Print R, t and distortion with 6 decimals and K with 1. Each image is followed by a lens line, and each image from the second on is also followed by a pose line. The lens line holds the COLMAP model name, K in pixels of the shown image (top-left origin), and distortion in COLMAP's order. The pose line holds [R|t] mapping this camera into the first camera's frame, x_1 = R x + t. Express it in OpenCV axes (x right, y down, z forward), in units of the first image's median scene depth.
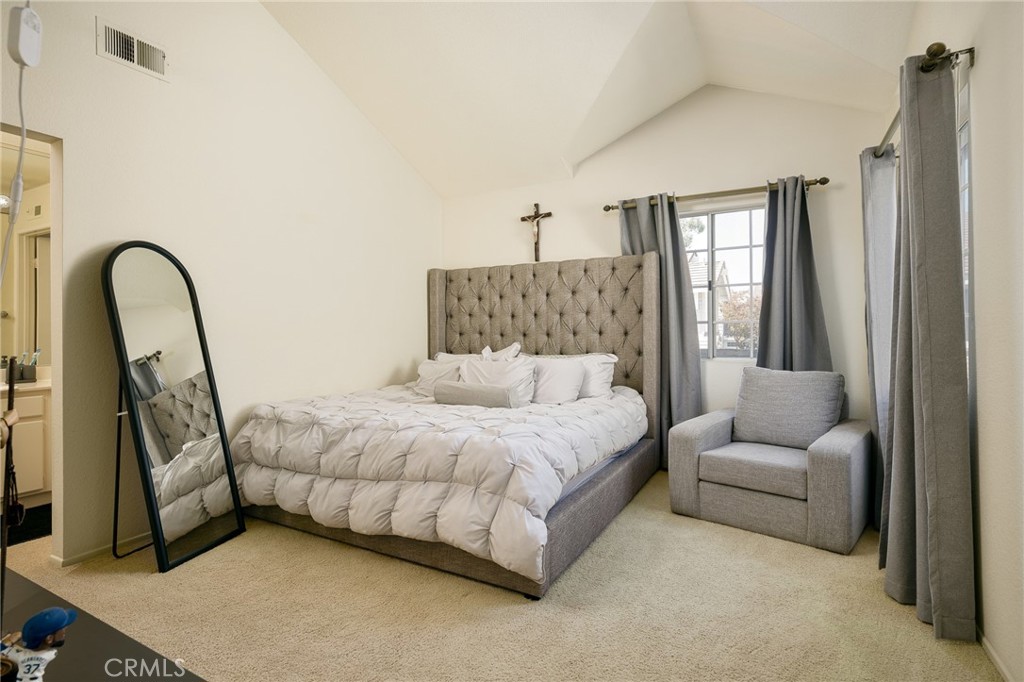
lens RADIAL K [[513.6, 0, 513.5], [0, 513.6, 333.7], [0, 0, 1]] dist [-0.002187, 0.000347]
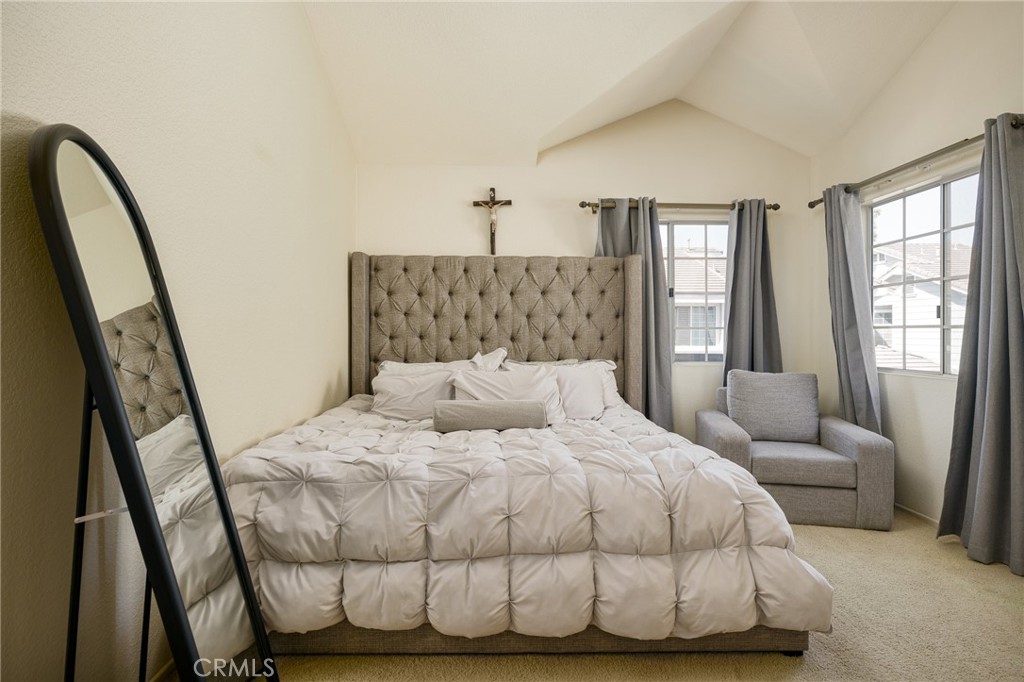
lens RADIAL K [[513.6, 0, 513.5], [0, 513.6, 333.7], [0, 0, 1]] dist [-0.002187, 0.000347]
pose [[0.859882, 0.009259, 0.510409, -0.401940], [-0.006171, 0.999951, -0.007743, -0.000293], [-0.510456, 0.003508, 0.859897, 0.258314]]
